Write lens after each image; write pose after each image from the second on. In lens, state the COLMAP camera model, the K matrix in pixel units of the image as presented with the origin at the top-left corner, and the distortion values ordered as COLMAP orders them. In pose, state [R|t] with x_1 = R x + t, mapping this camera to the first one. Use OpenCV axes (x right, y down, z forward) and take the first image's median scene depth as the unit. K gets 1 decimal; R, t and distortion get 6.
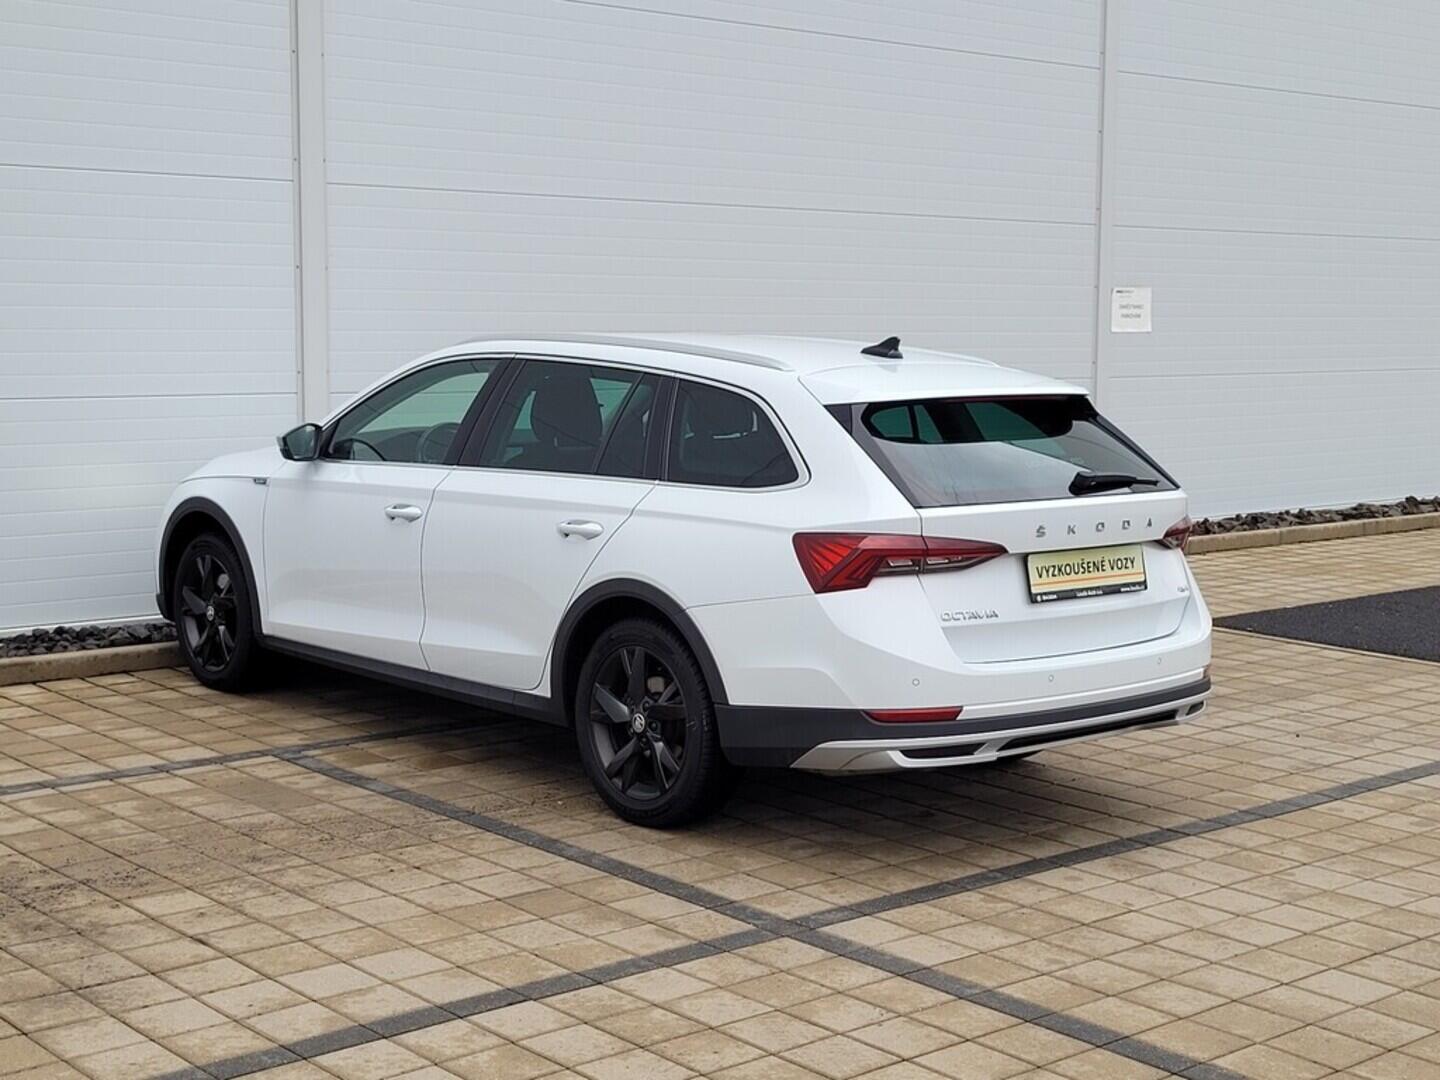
lens RADIAL K [[2144.9, 0, 720.4], [0, 2144.9, 547.3], [0, 0, 1]] dist [0.027441, 0.000000]
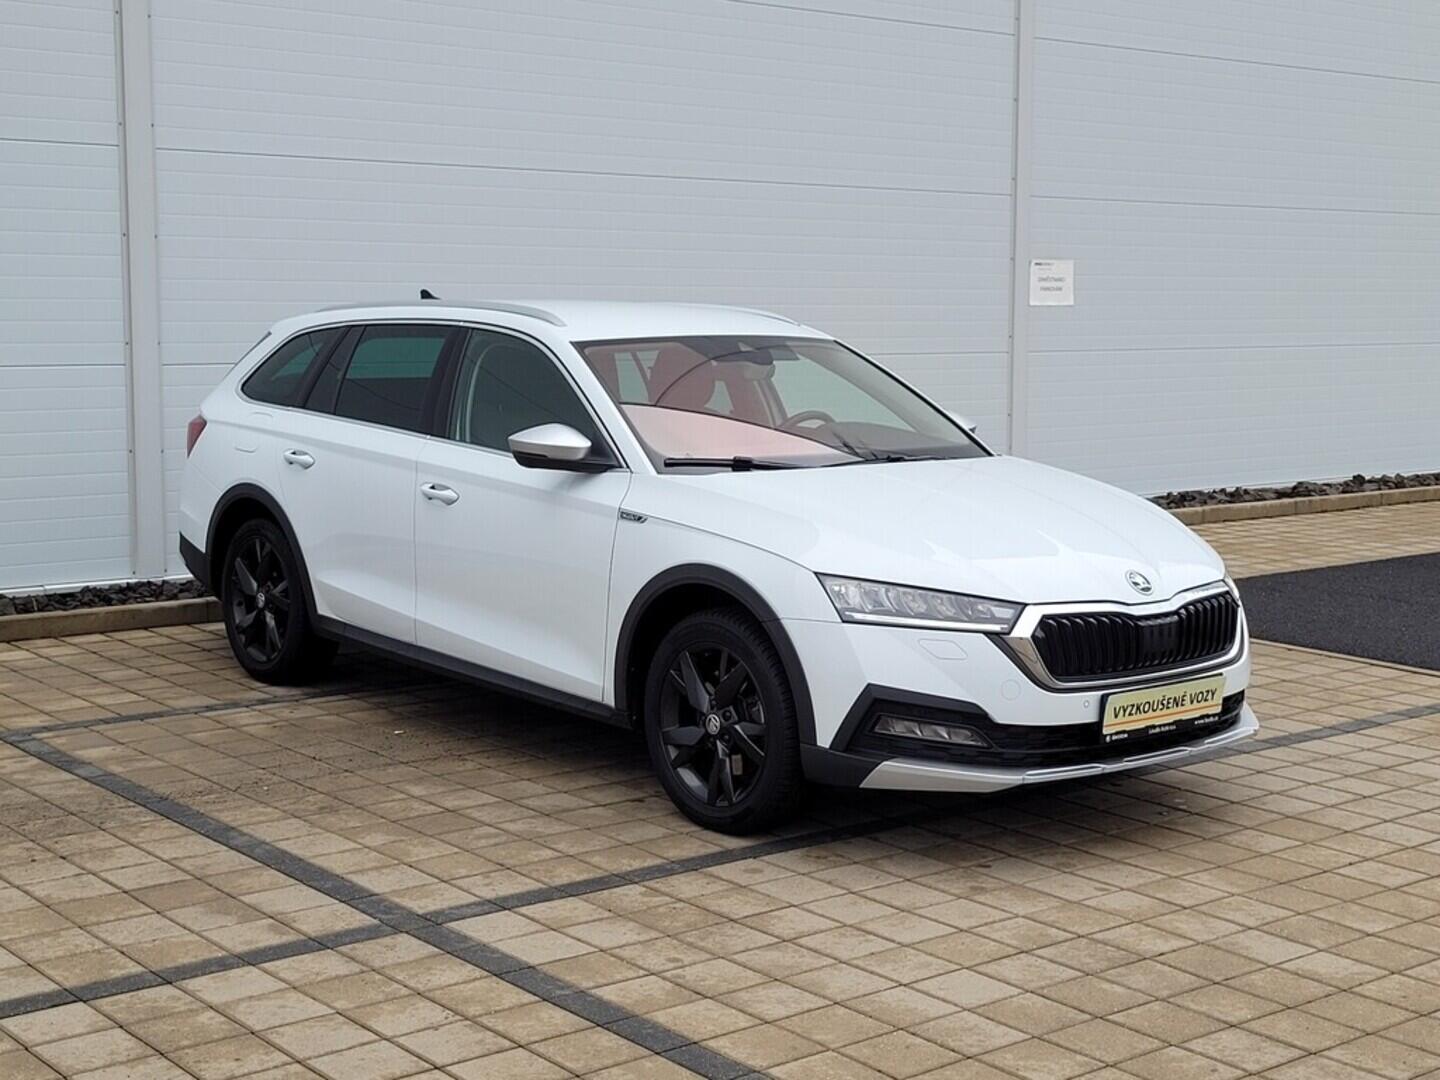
lens RADIAL K [[2144.9, 0, 777.0], [0, 2144.9, 524.8], [0, 0, 1]] dist [0.027441, 0.000000]
pose [[0.999894, 0.001231, -0.014474, 0.204824], [-0.001265, 0.999996, -0.002345, 0.004682], [0.014471, 0.002363, 0.999893, 0.059828]]
